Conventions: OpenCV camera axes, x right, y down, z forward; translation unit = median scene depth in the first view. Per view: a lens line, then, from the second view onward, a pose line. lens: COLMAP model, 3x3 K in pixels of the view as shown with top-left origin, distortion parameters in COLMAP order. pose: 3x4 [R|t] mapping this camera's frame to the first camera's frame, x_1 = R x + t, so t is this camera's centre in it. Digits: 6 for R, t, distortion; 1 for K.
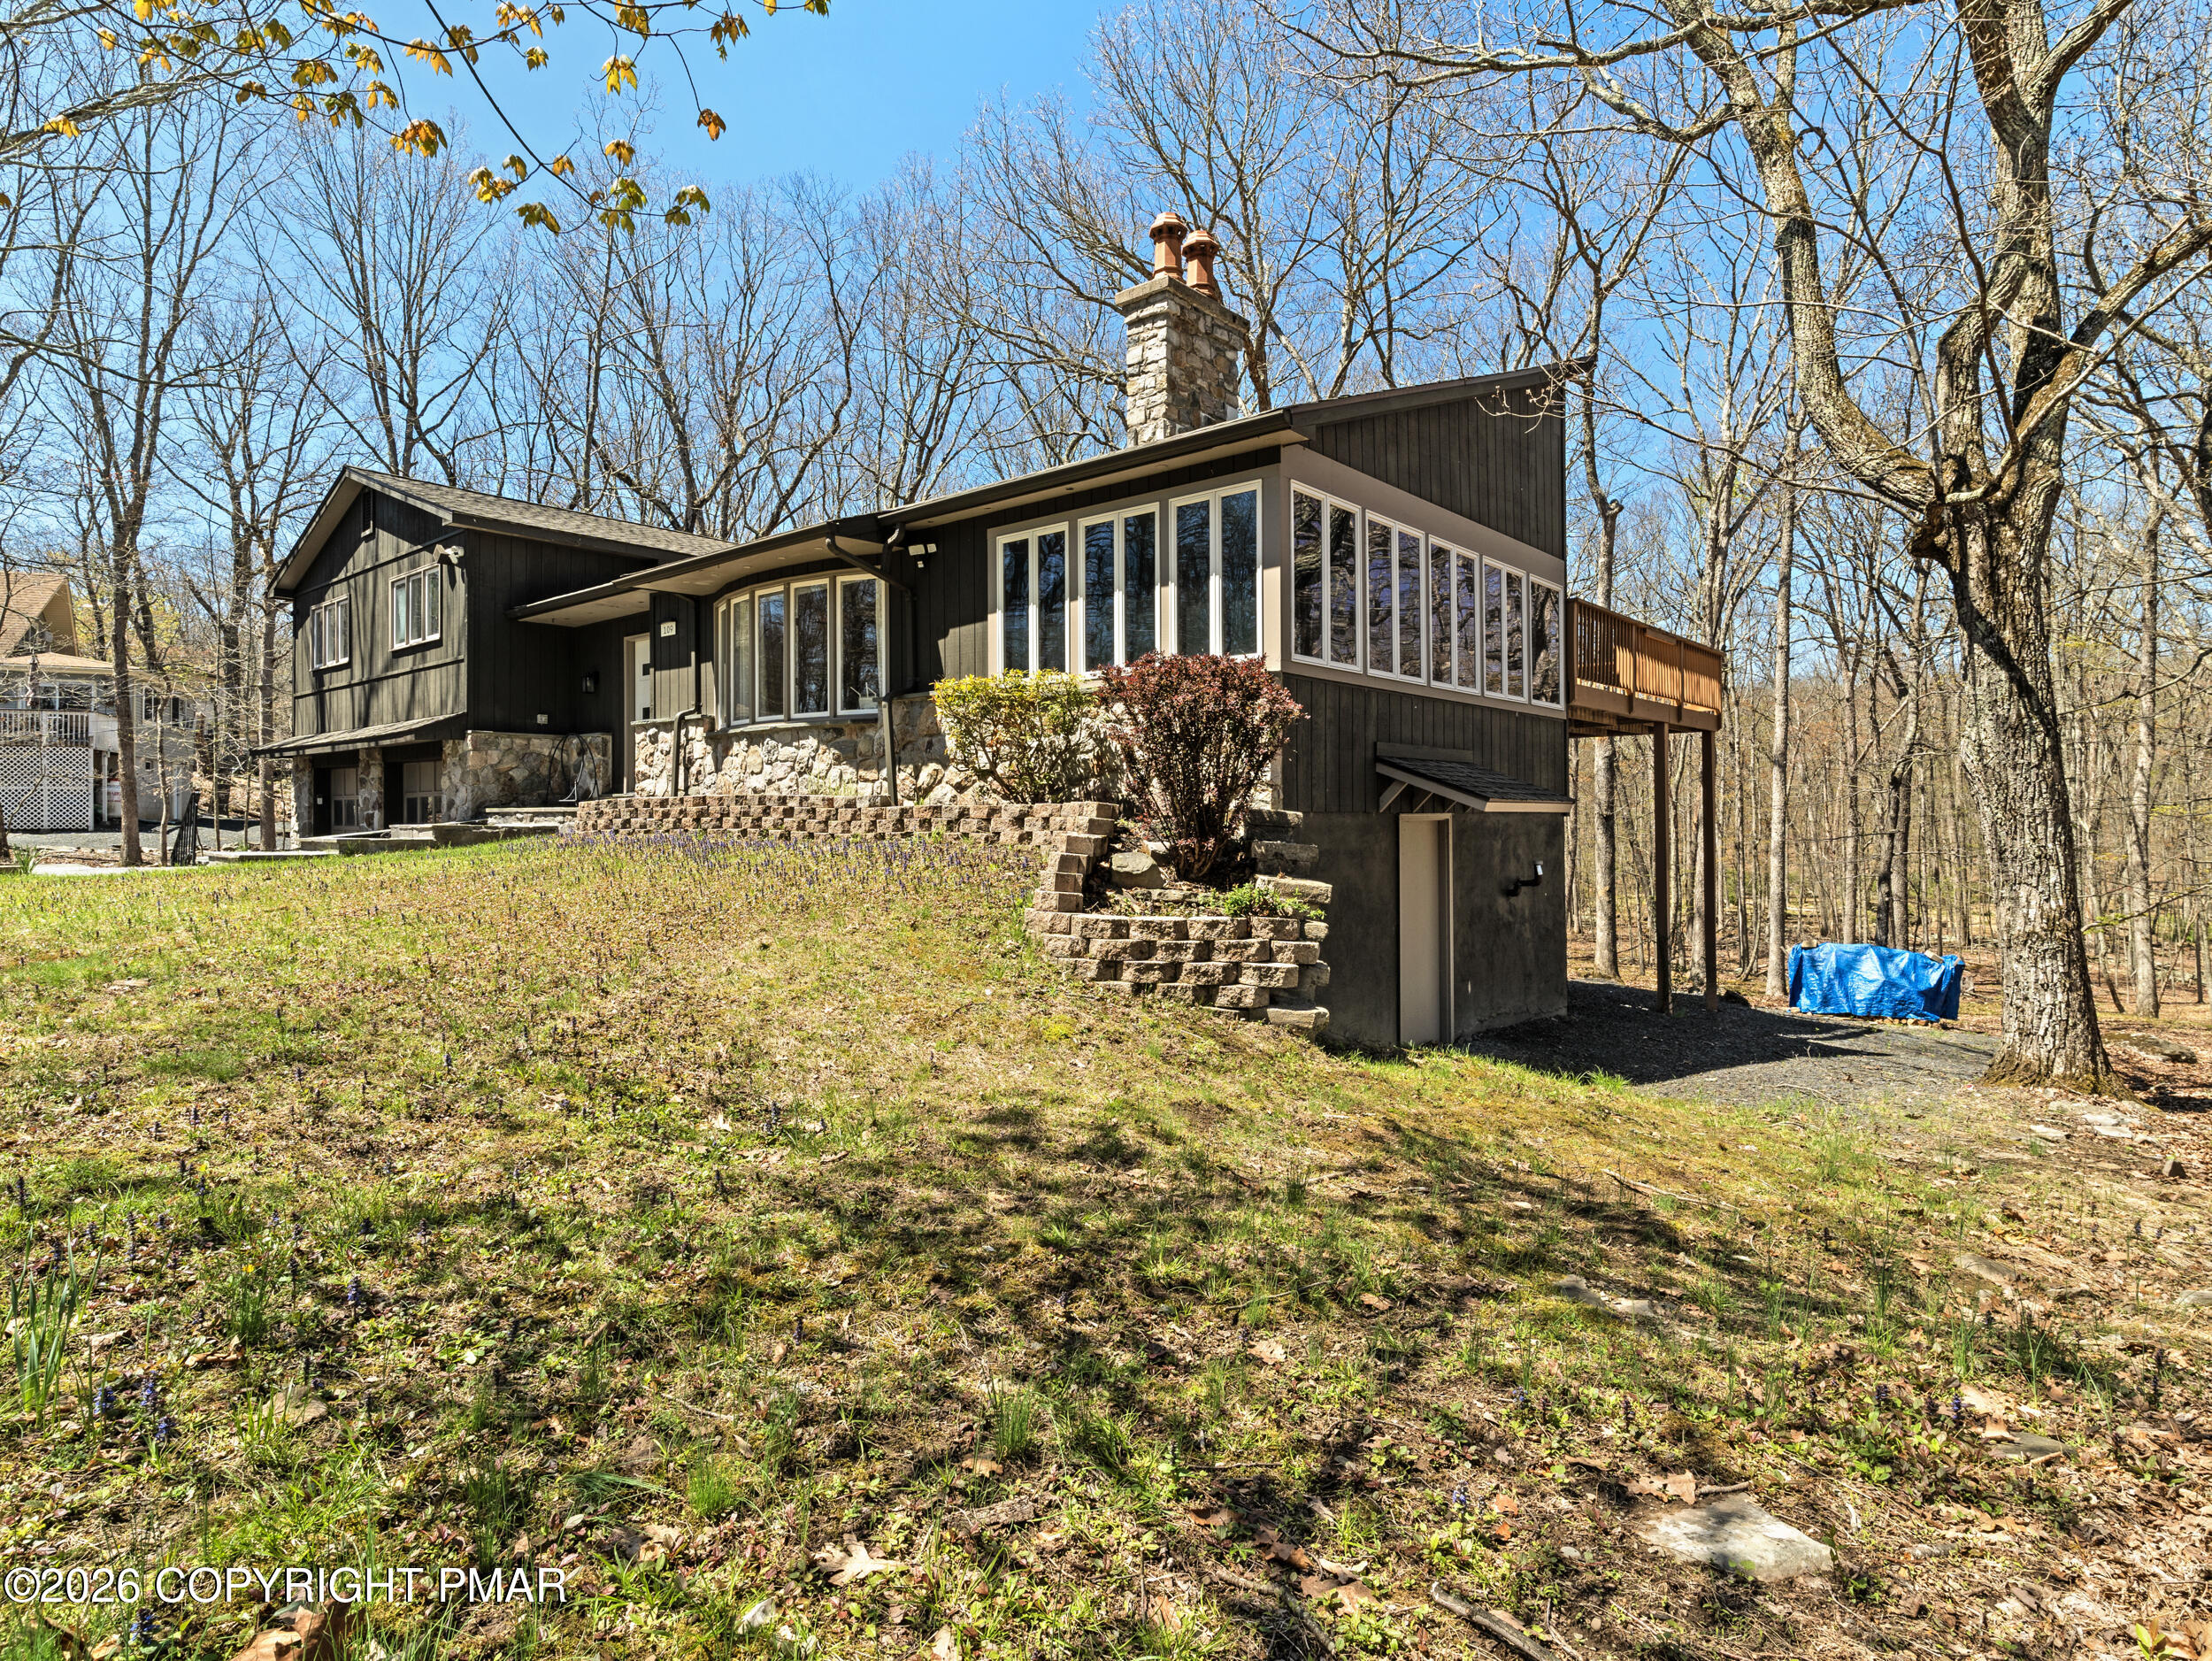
lens RADIAL K [[1212.2, 0, 1114.7], [0, 1212.2, 823.4], [0, 0, 1]] dist [-0.000822, 0.001532]
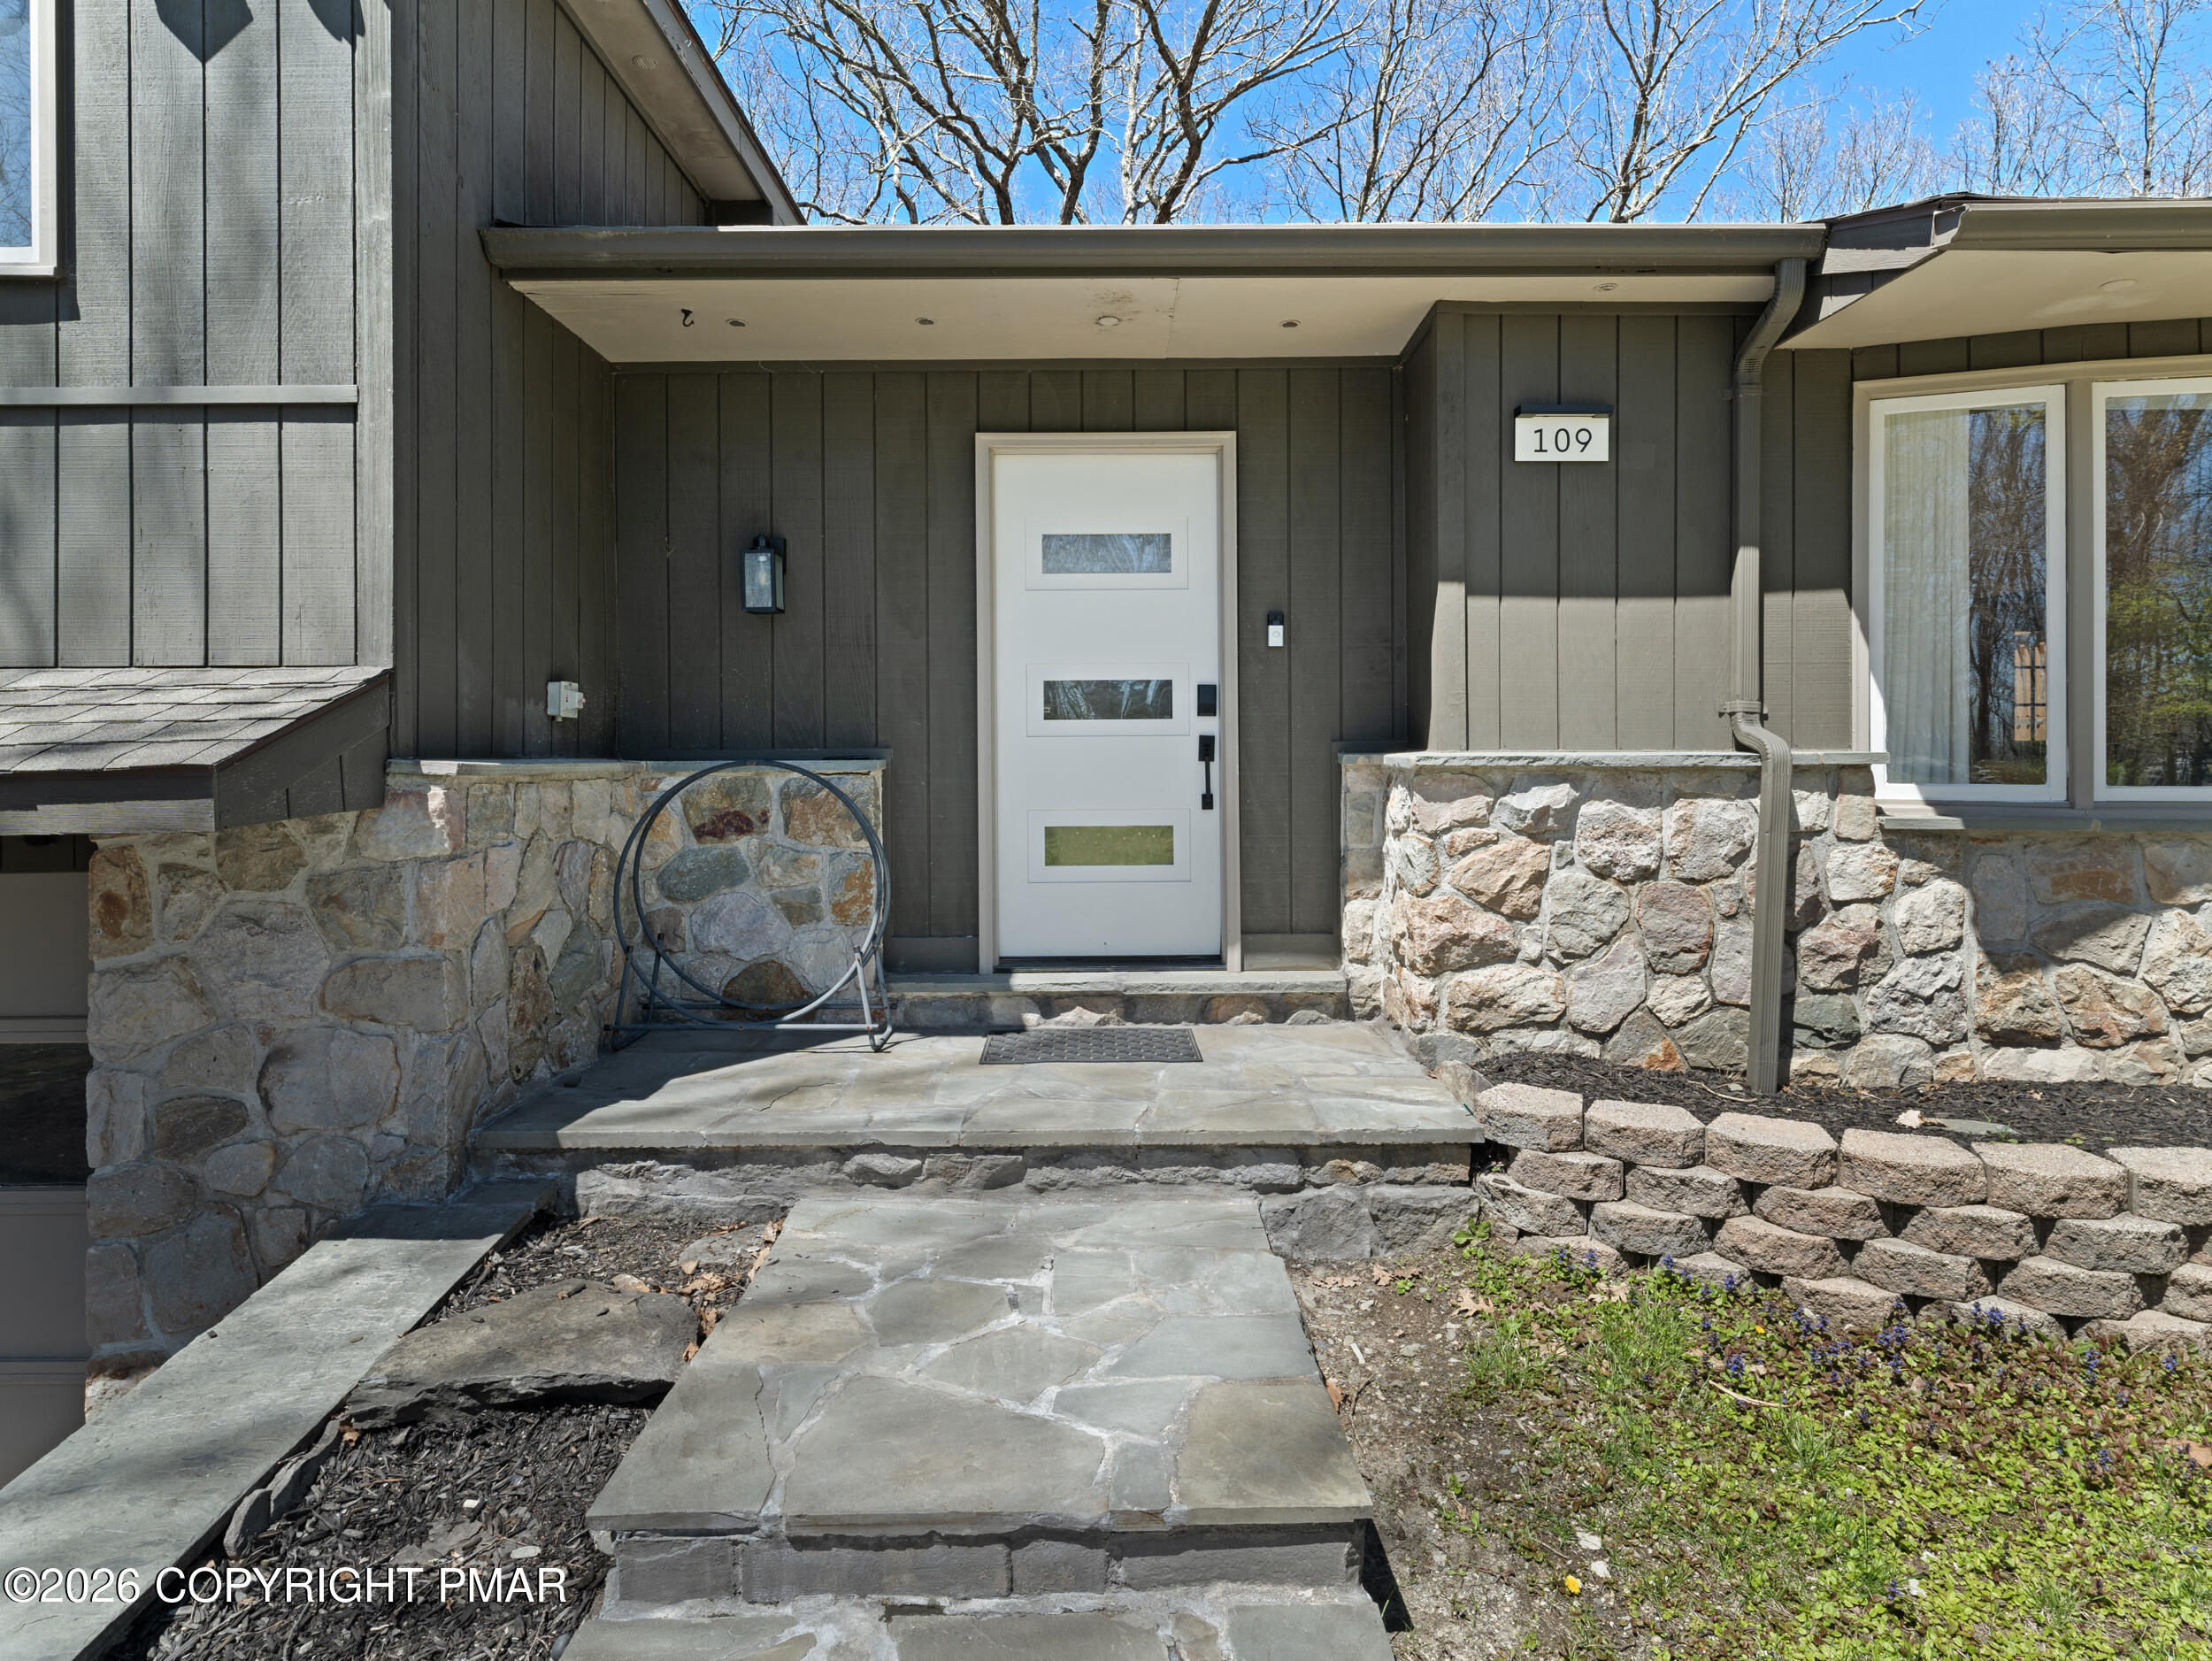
lens RADIAL K [[1212.2, 0, 1106.2], [0, 1212.2, 763.0], [0, 0, 1]] dist [-0.000822, 0.001532]
pose [[0.756097, -0.008522, 0.654405, -0.772062], [0.006332, 0.999964, 0.005706, -0.102787], [-0.654429, -0.000170, 0.756123, 1.027769]]
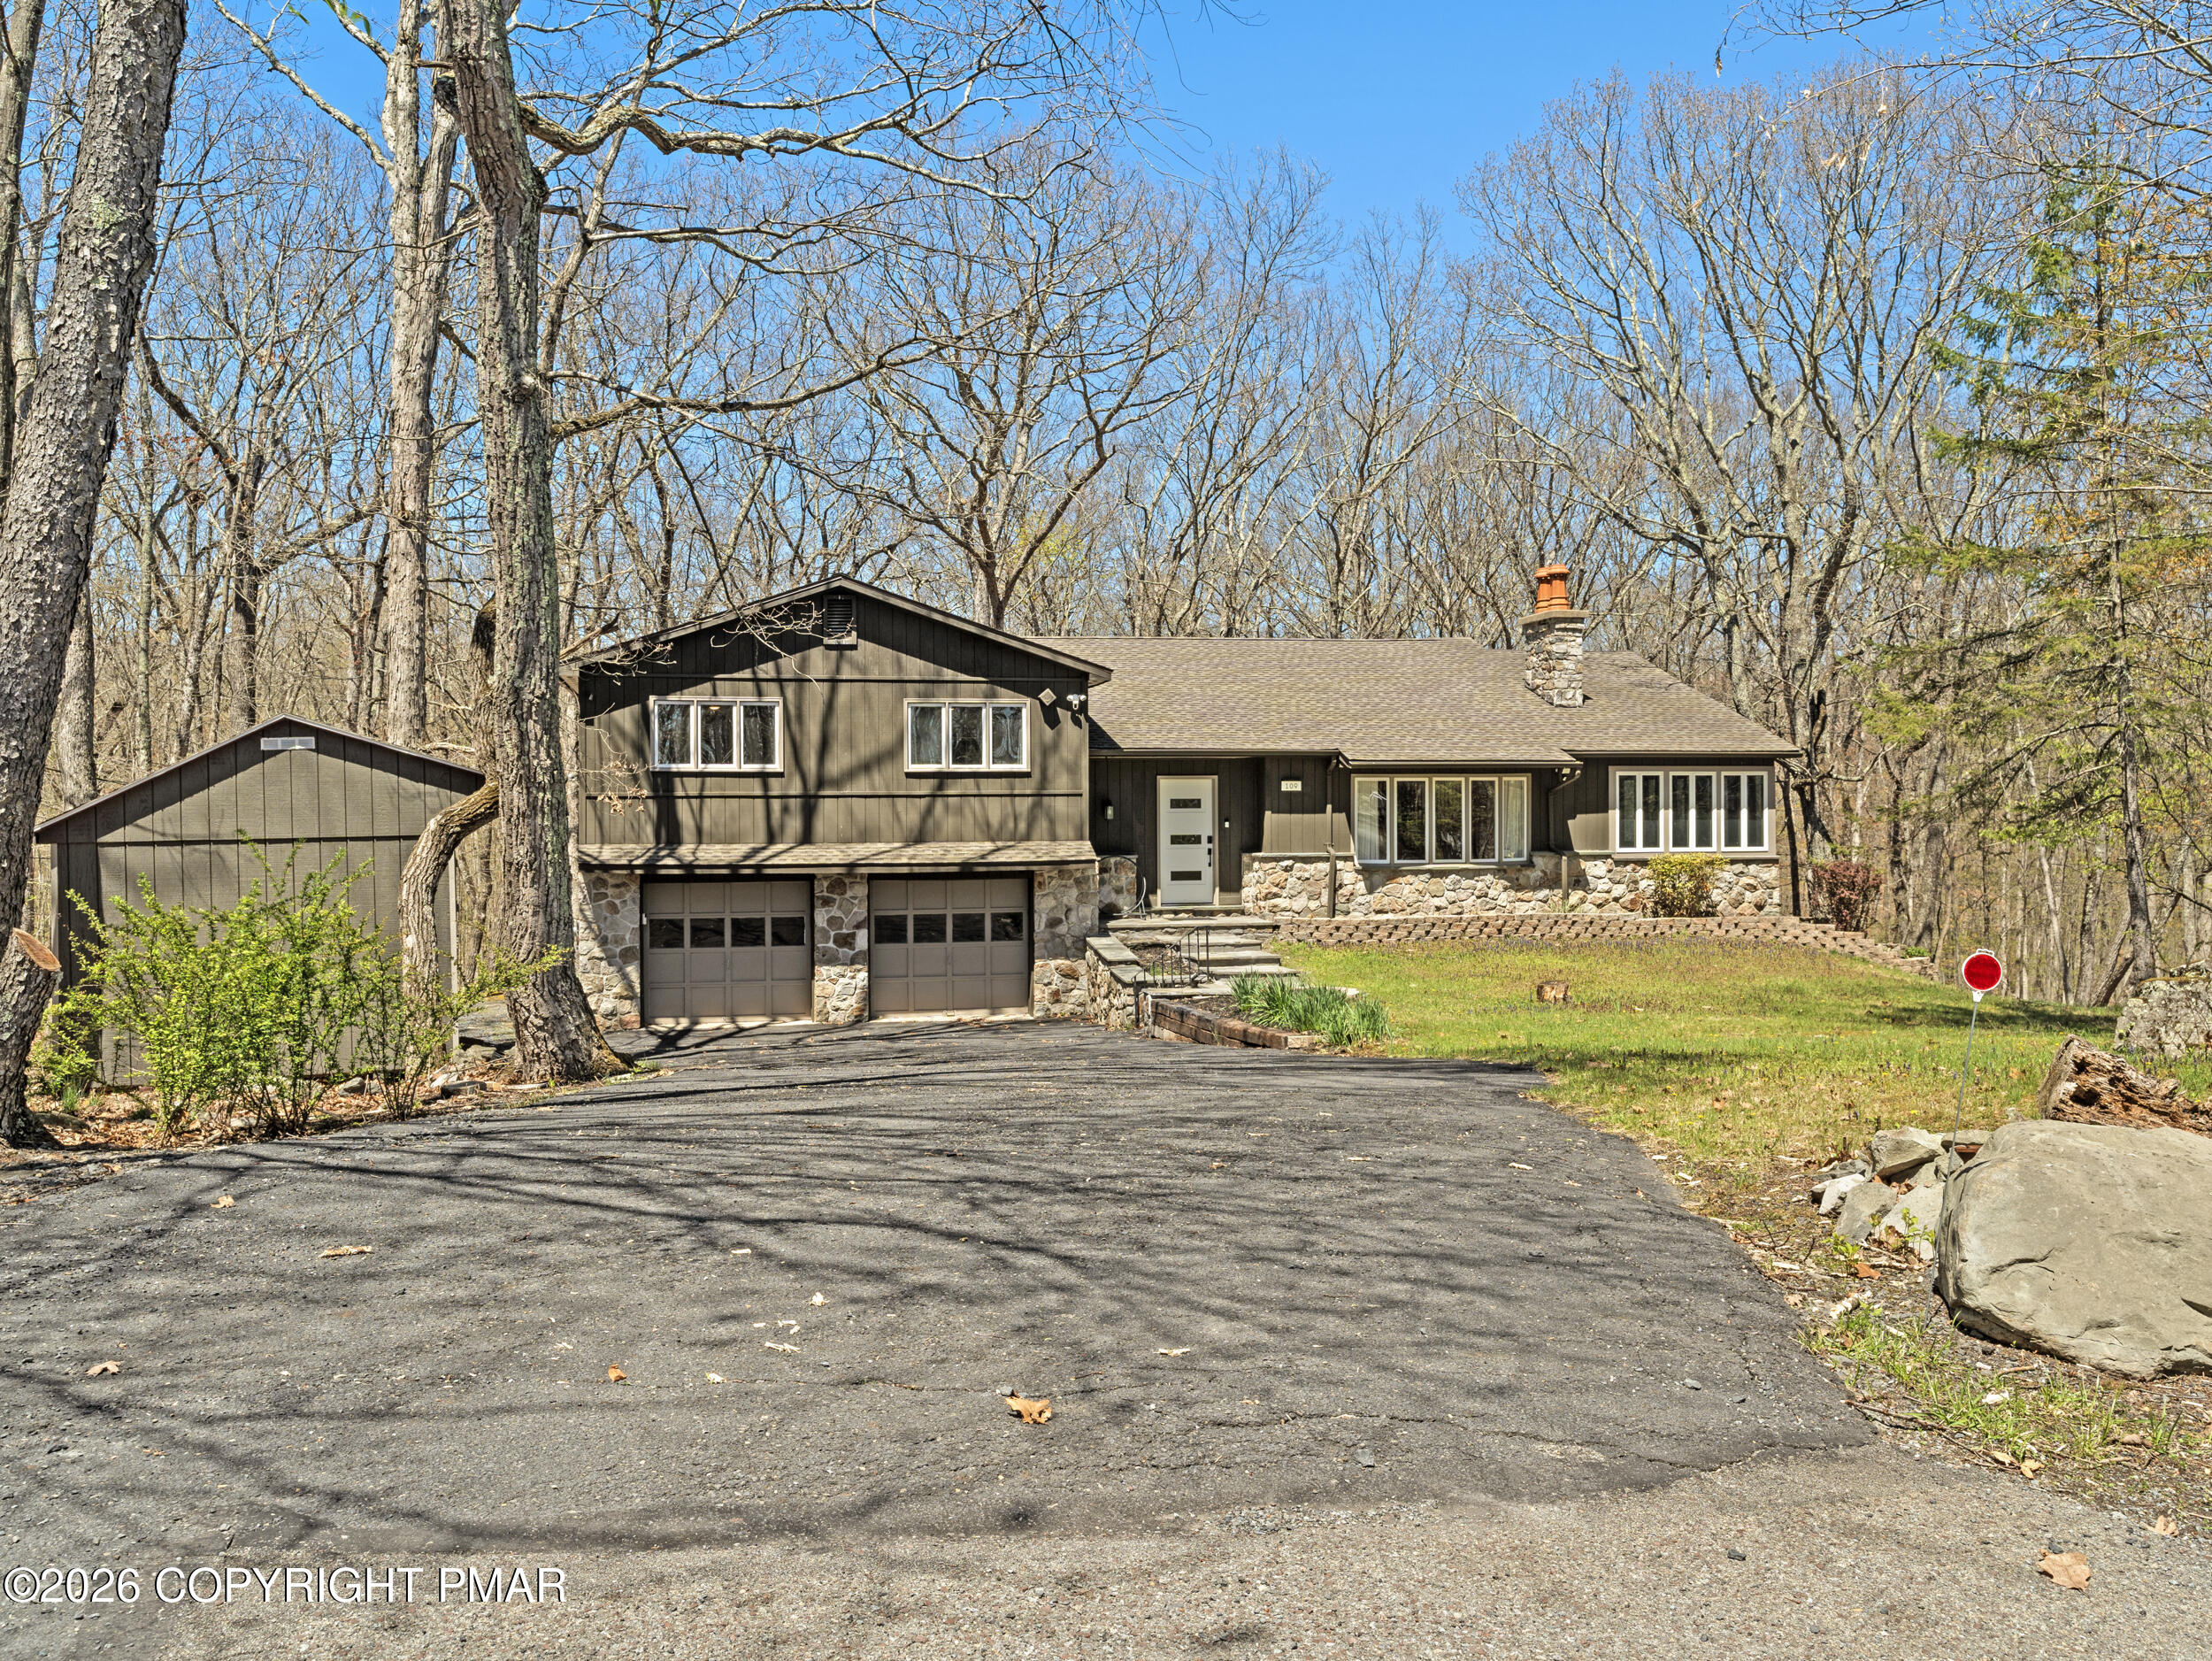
lens RADIAL K [[1935.3, 0, 1148.1], [0, 1935.3, 872.9], [0, 0, 1]] dist [0.007219, -0.012253]
pose [[0.581601, -0.030284, 0.812910, -2.650790], [0.004530, 0.999412, 0.033991, -0.165143], [-0.813462, -0.016087, 0.581396, -0.137952]]
